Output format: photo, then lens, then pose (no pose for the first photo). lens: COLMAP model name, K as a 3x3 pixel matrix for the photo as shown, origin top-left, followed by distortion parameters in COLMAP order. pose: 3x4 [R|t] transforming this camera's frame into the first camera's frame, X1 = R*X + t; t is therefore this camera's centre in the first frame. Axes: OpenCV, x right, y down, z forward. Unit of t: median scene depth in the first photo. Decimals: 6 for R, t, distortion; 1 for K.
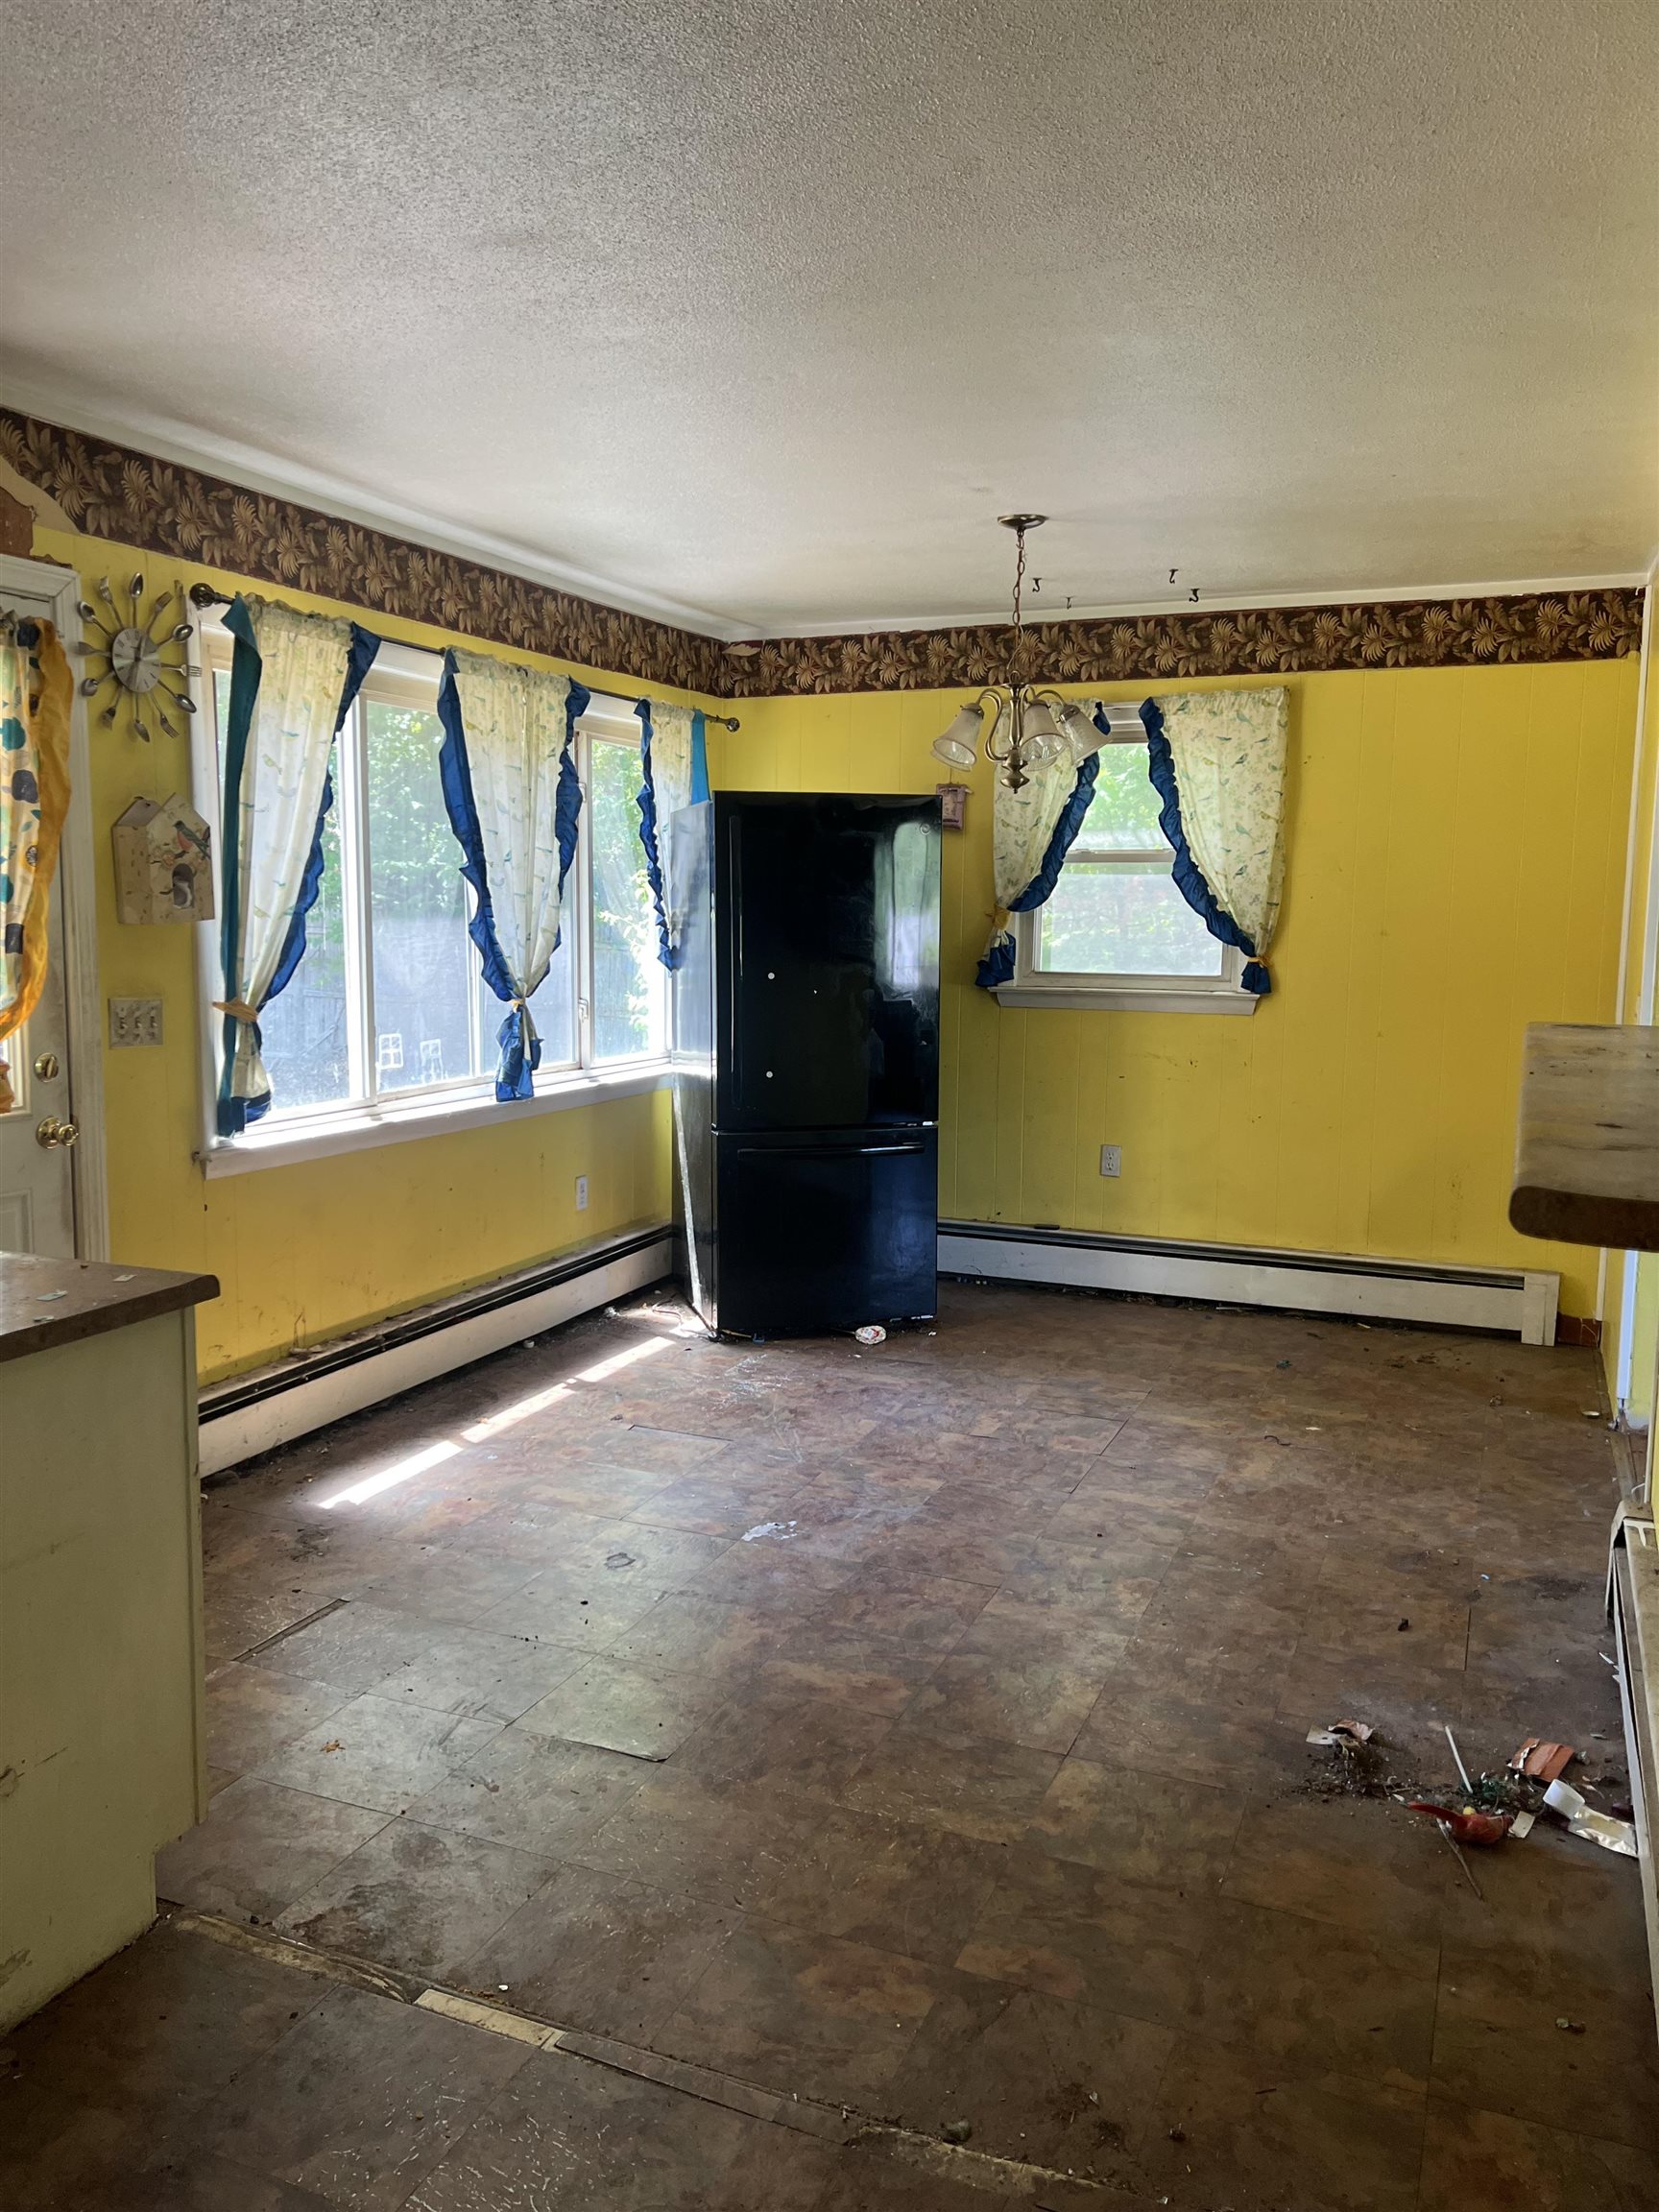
lens RADIAL K [[1664.4, 0, 838.5], [0, 1664.4, 1094.2], [0, 0, 1]] dist [0.036427, -0.006780]
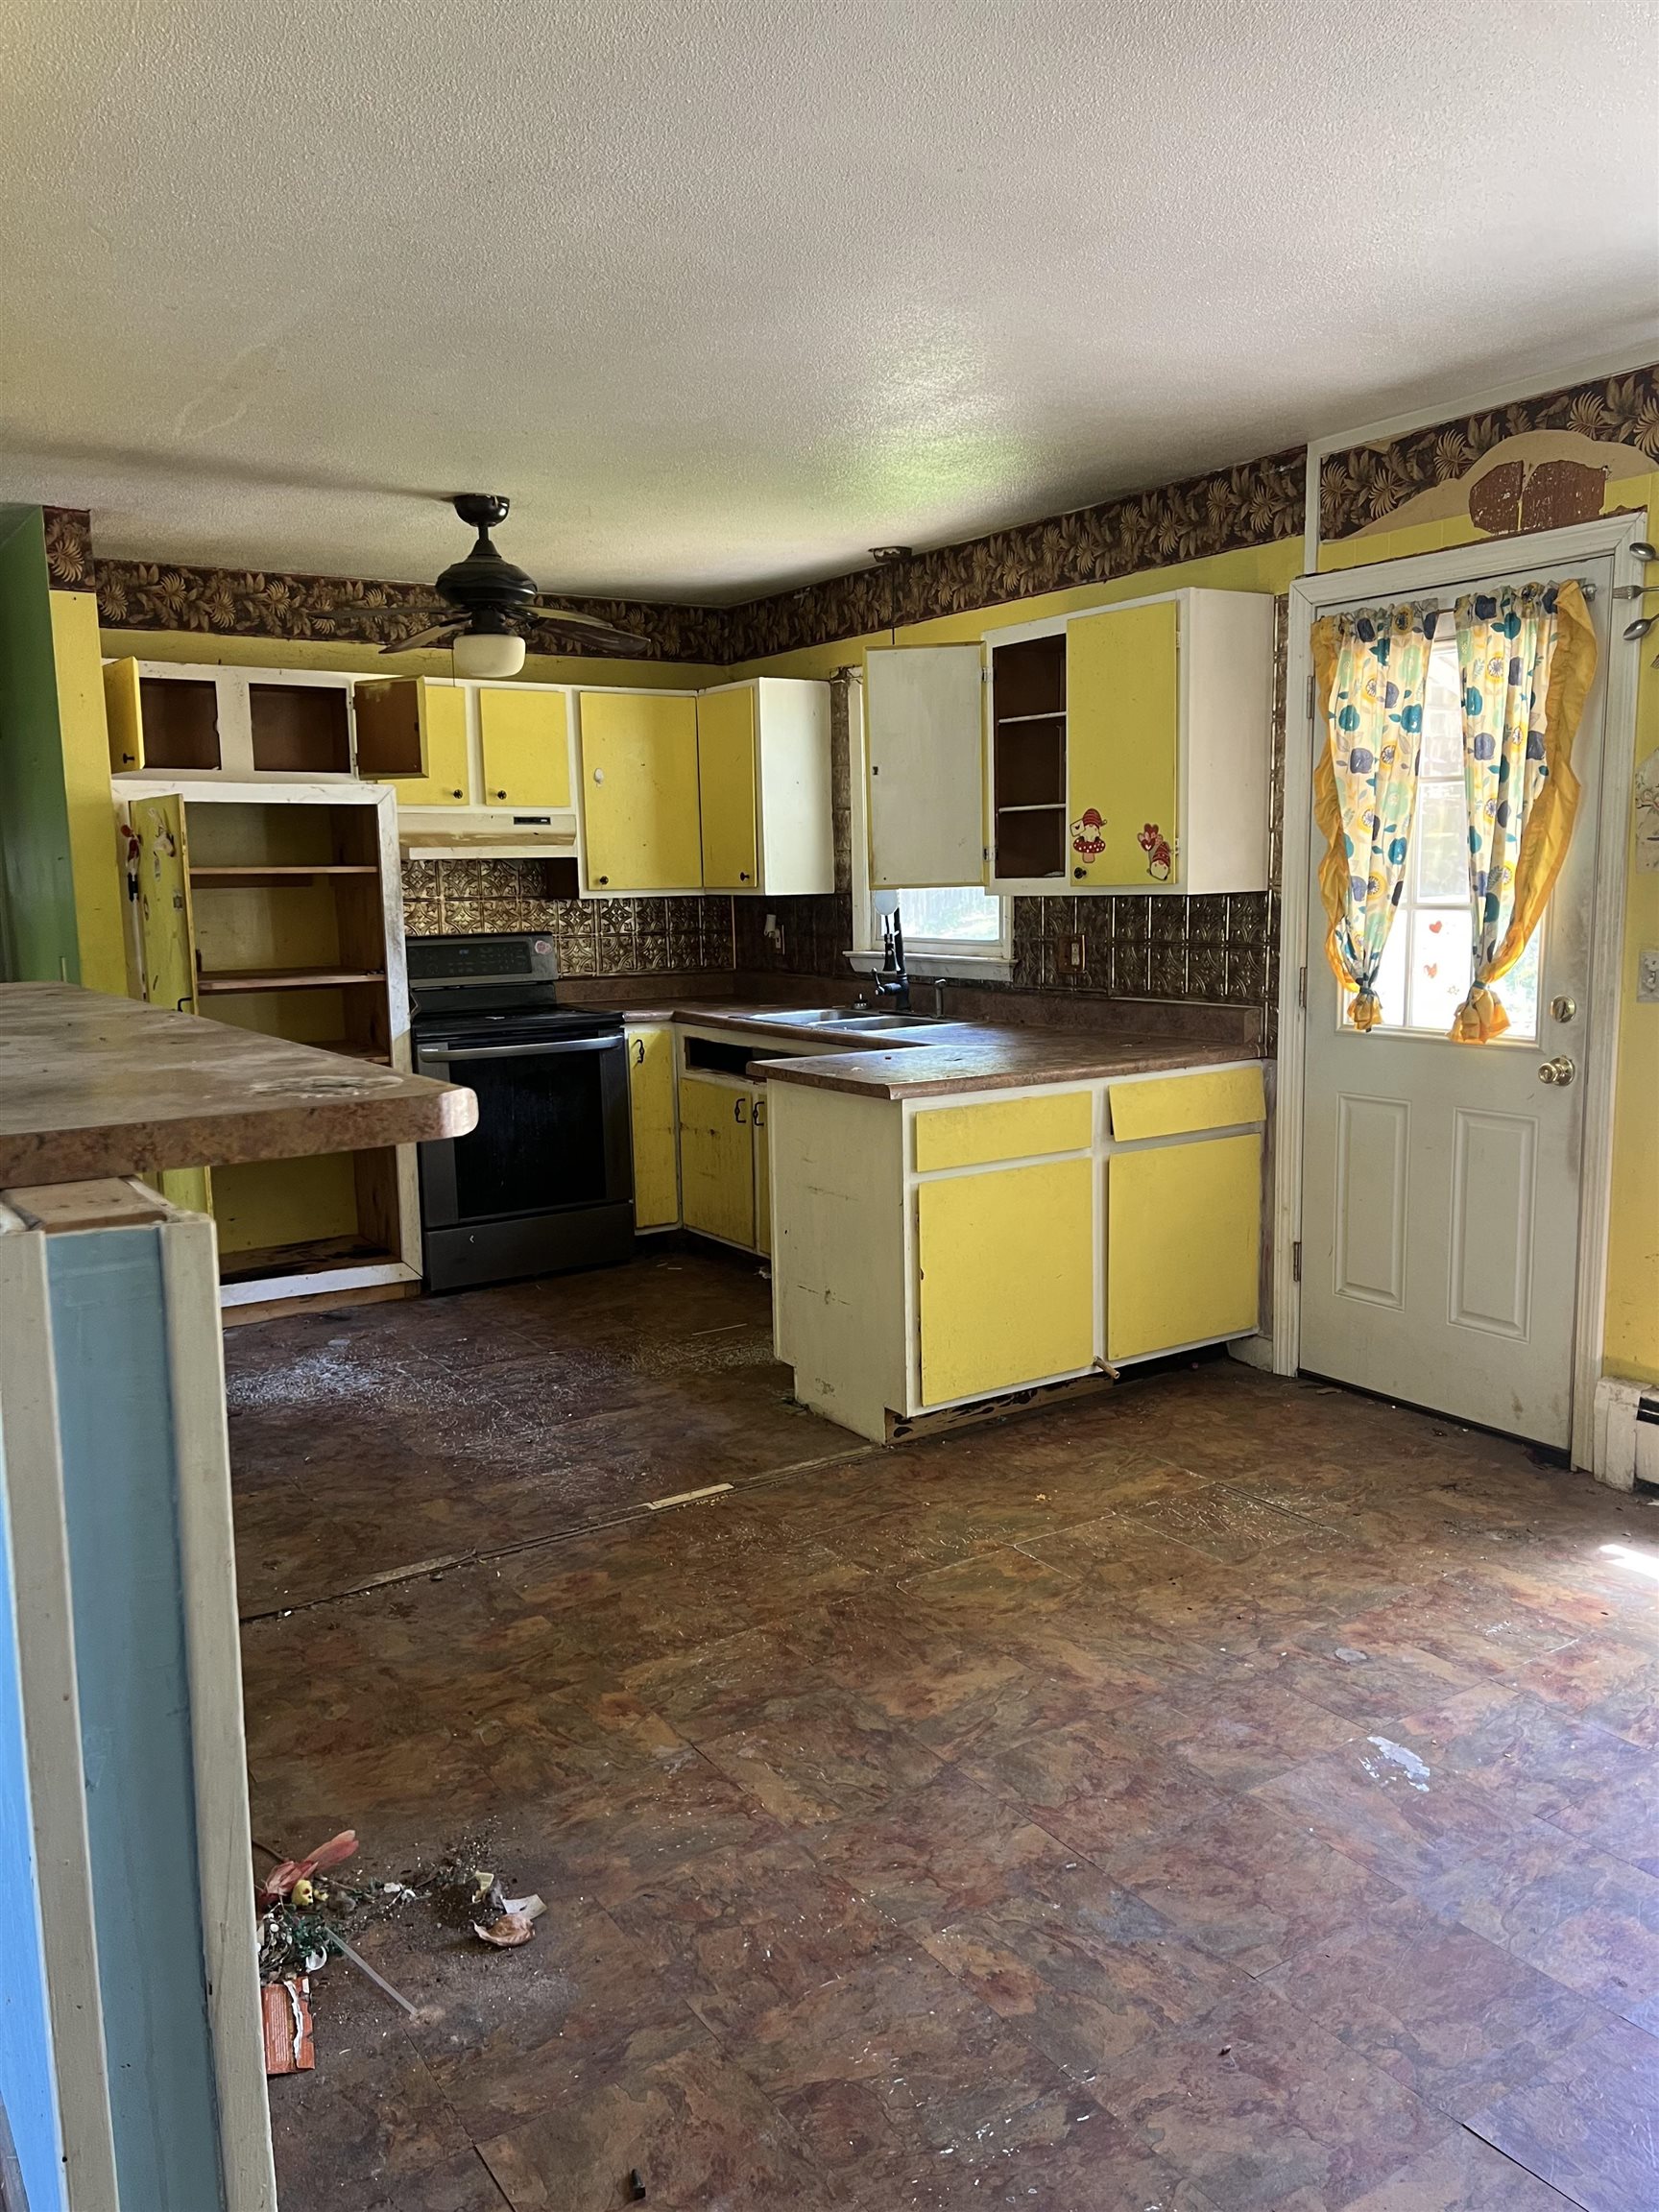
lens RADIAL K [[1664.4, 0, 841.5], [0, 1664.4, 1113.4], [0, 0, 1]] dist [0.036427, -0.006780]
pose [[-0.552894, 0.117369, -0.824944, 0.696196], [-0.090867, 0.975633, 0.199709, -0.128022], [0.828282, 0.185378, -0.528756, 1.261549]]
